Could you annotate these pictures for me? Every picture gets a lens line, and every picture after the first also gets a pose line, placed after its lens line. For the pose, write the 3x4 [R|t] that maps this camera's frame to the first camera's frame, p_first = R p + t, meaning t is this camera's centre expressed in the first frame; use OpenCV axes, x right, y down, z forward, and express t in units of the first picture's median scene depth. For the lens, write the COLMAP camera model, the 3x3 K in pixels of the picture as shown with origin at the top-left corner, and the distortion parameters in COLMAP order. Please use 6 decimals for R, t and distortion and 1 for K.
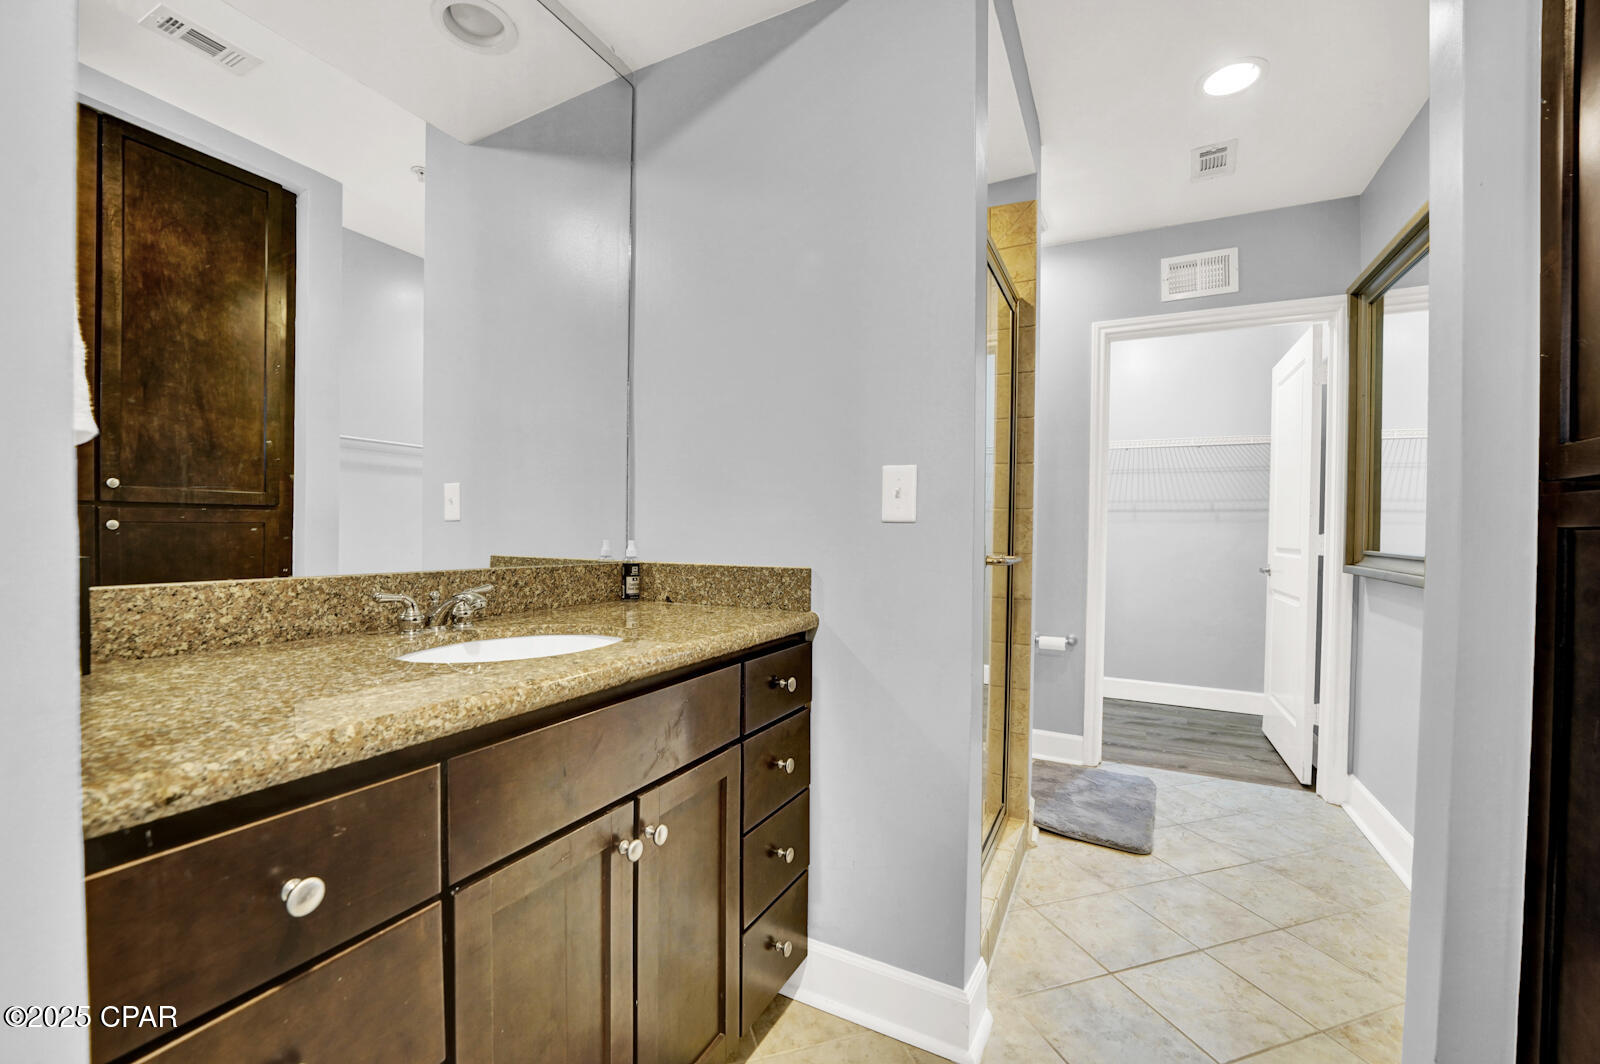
lens RADIAL K [[644.4, 0, 782.9], [0, 644.4, 538.0], [0, 0, 1]] dist [-0.027288, 0.000238]
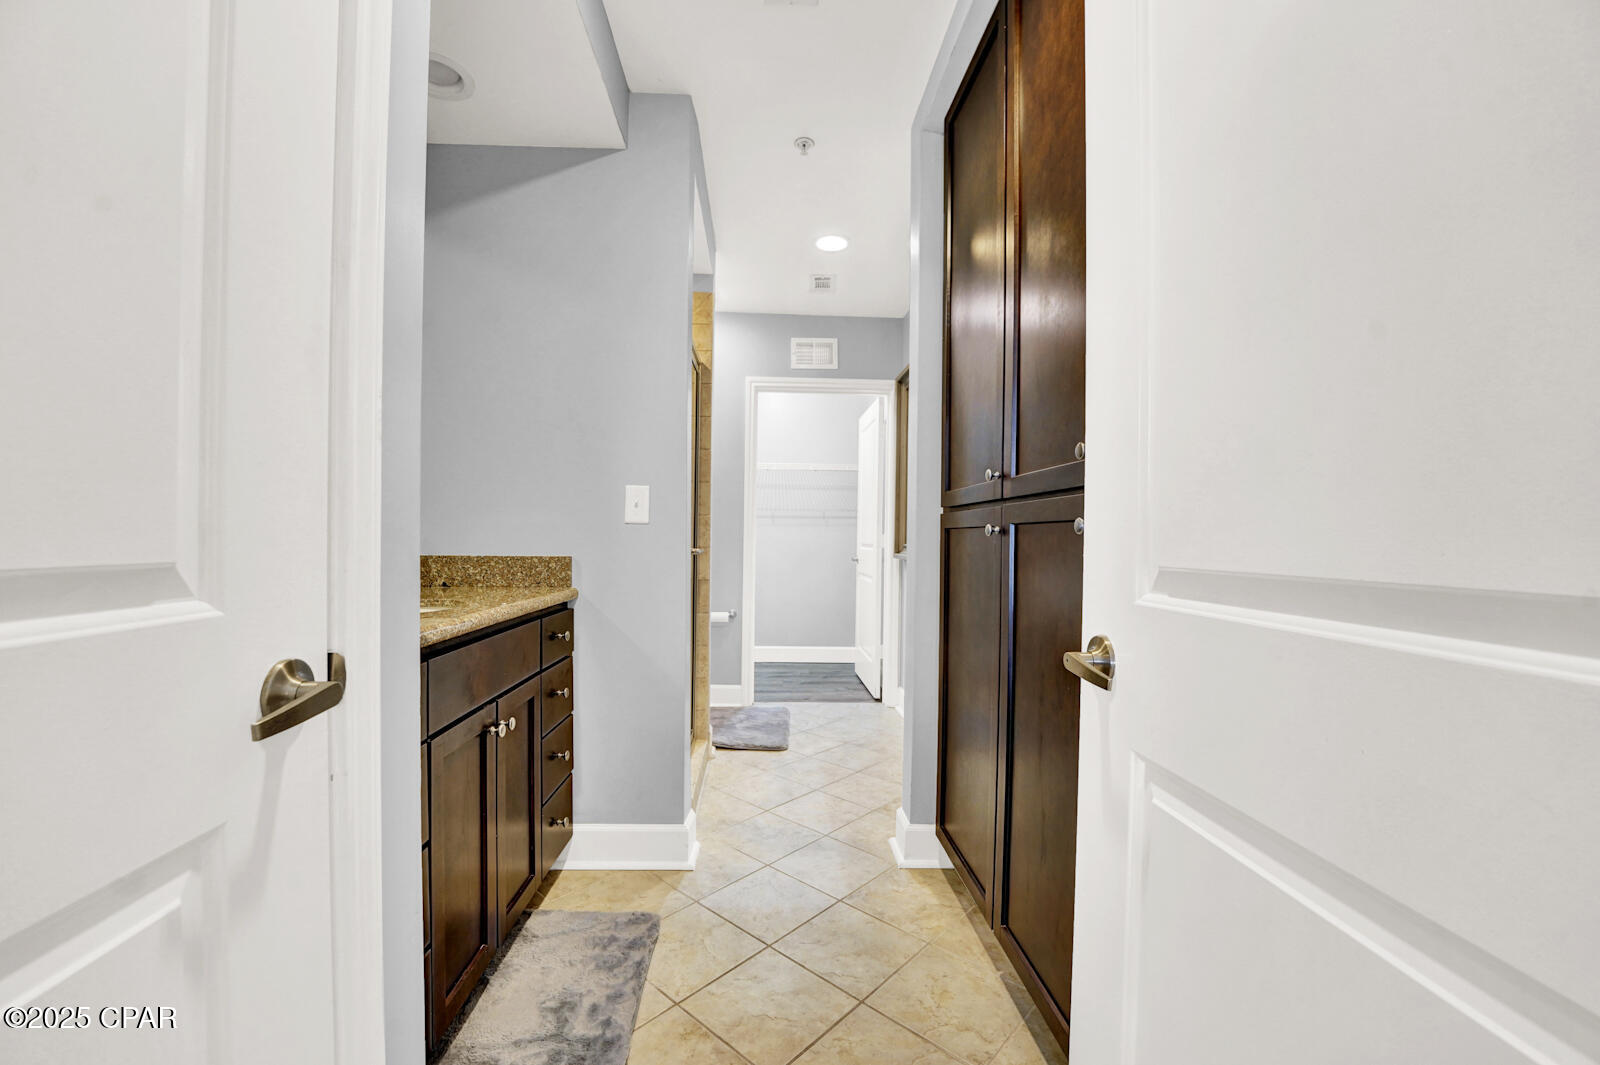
lens RADIAL K [[644.4, 0, 798.5], [0, 644.4, 534.9], [0, 0, 1]] dist [-0.027288, 0.000238]
pose [[0.855334, -0.000766, 0.518077, -0.183748], [0.005513, 0.999956, -0.007624, 0.010285], [-0.518048, 0.009378, 0.855300, -0.316887]]
